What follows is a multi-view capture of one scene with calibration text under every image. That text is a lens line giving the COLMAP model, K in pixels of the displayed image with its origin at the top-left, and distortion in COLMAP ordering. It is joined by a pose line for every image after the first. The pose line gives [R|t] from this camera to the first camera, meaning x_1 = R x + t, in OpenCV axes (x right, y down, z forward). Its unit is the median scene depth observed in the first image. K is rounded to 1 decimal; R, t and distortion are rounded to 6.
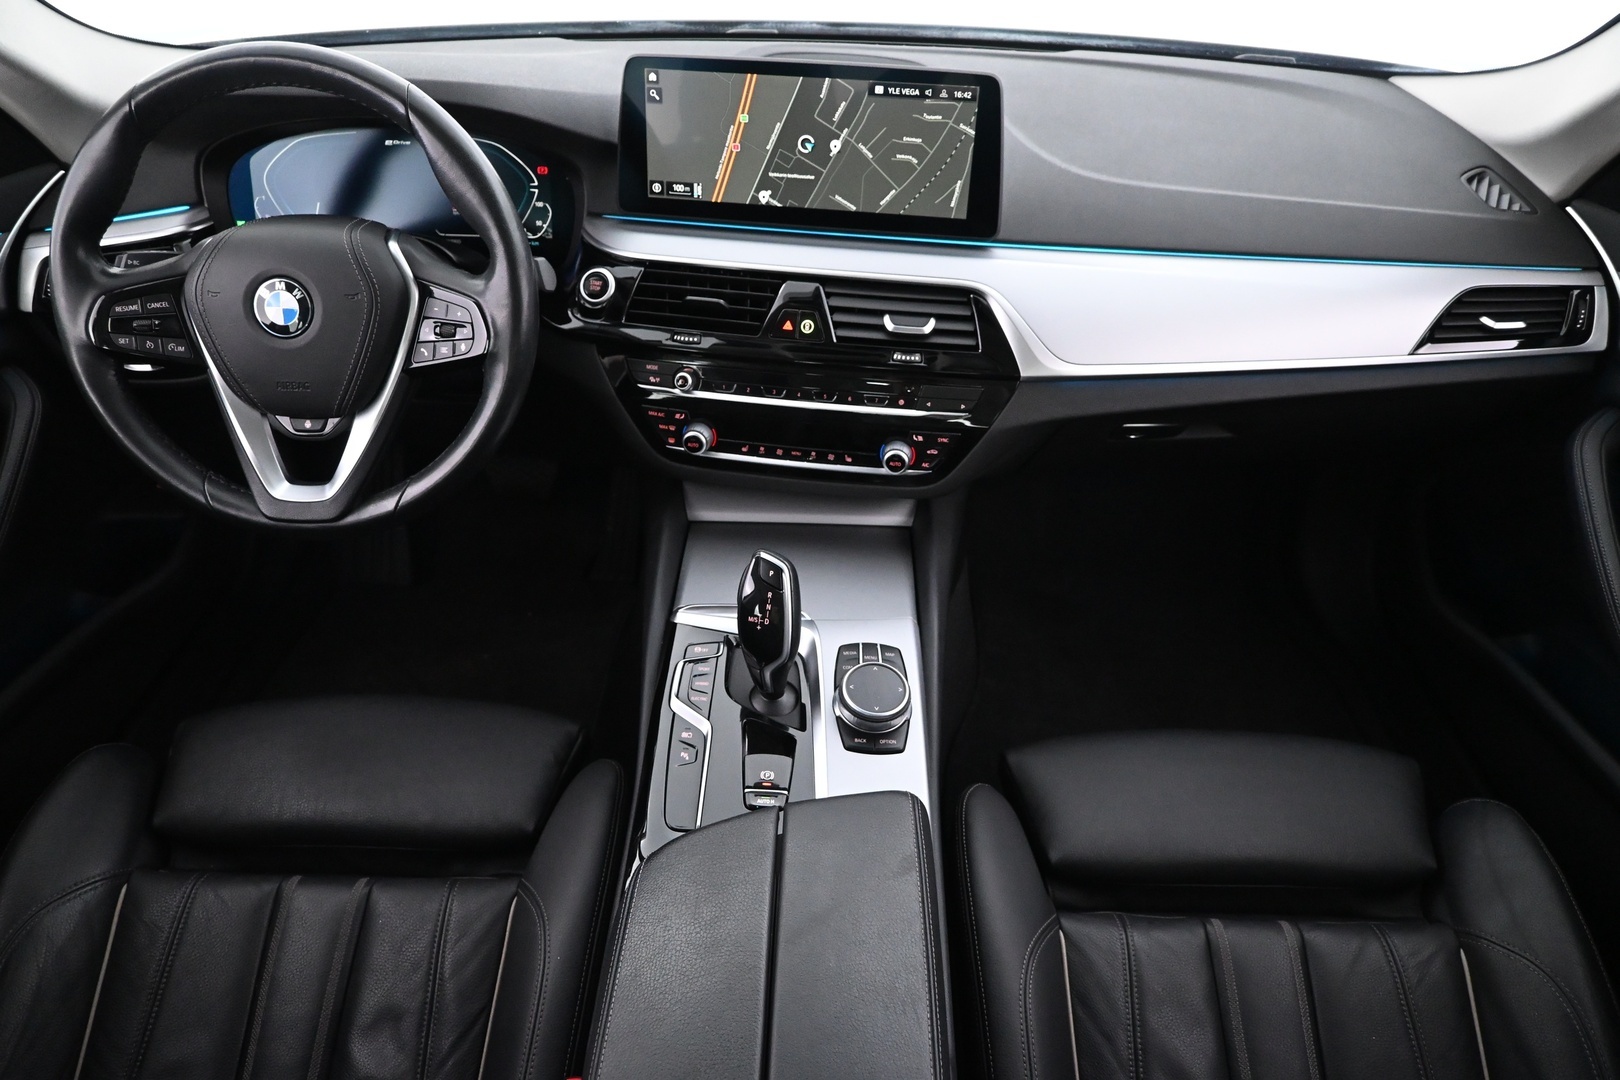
lens RADIAL K [[1078.8, 0, 810.0], [0, 1078.8, 540.0], [0, 0, 1]] dist [-0.004763, -0.002169]
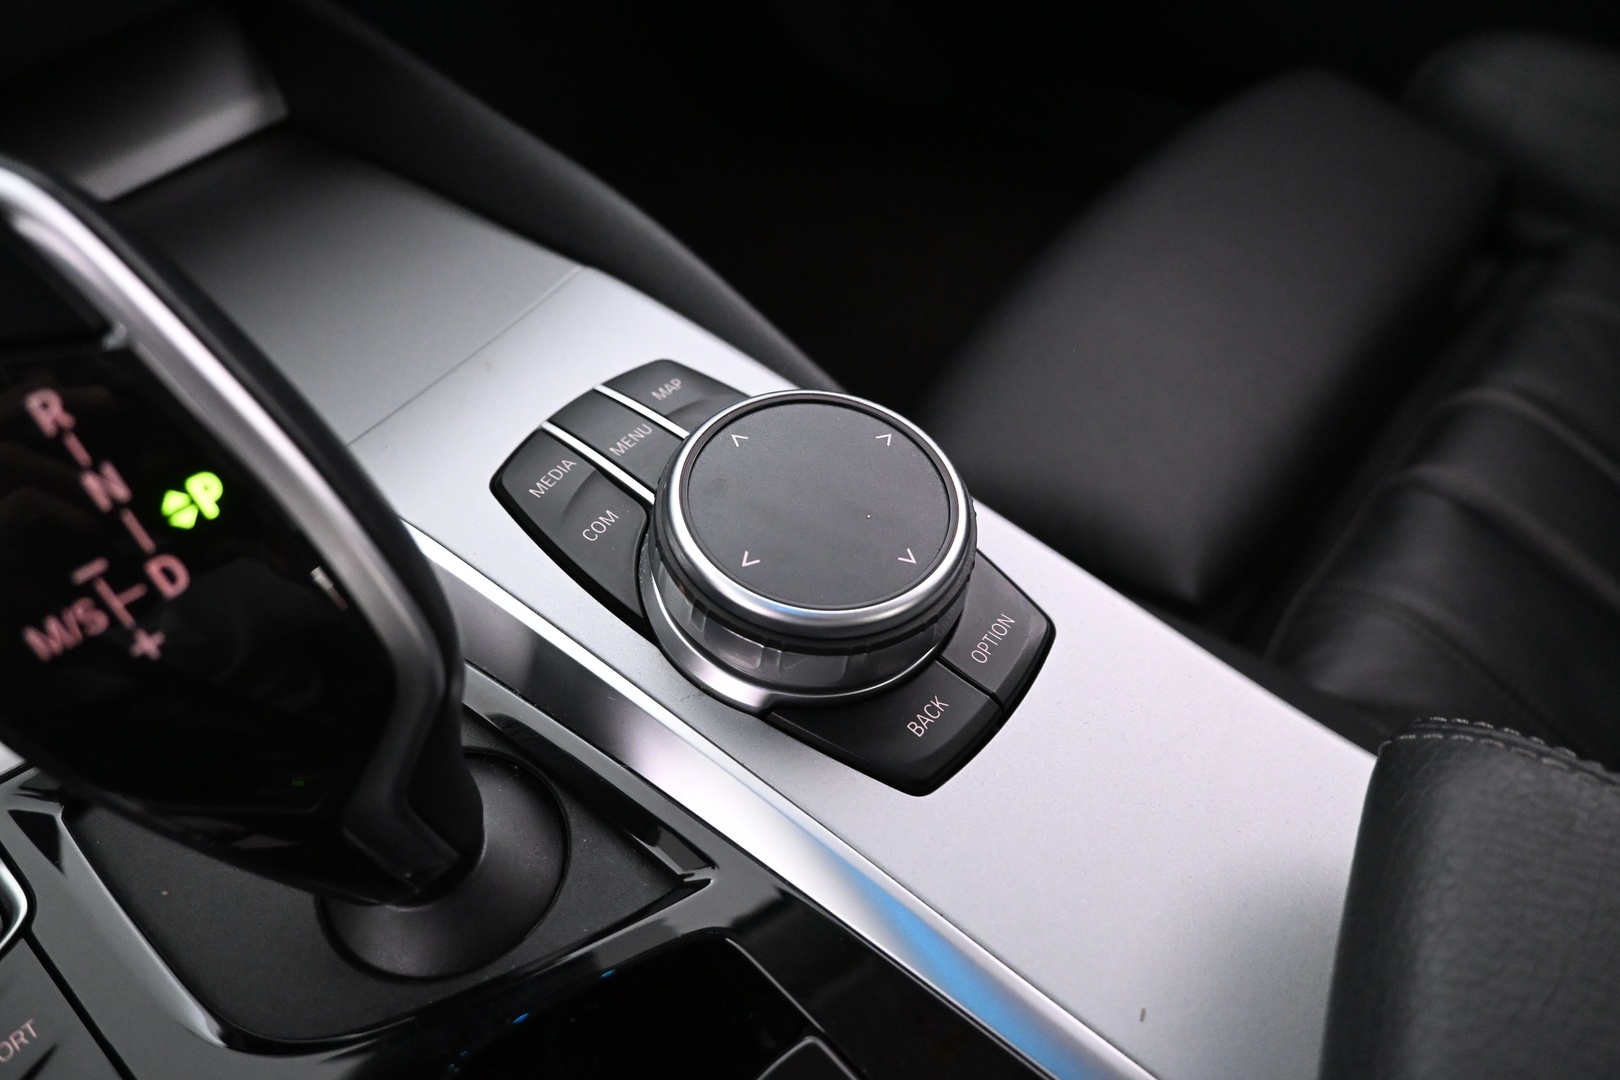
lens RADIAL K [[1097.5, 0, 810.0], [0, 1097.5, 540.0], [0, 0, 1]] dist [-0.001261, -0.000155]
pose [[0.625433, -0.623972, 0.468500, -0.048061], [0.512539, 0.781255, 0.356293, 0.058876], [-0.588335, 0.017288, 0.808432, 0.771643]]
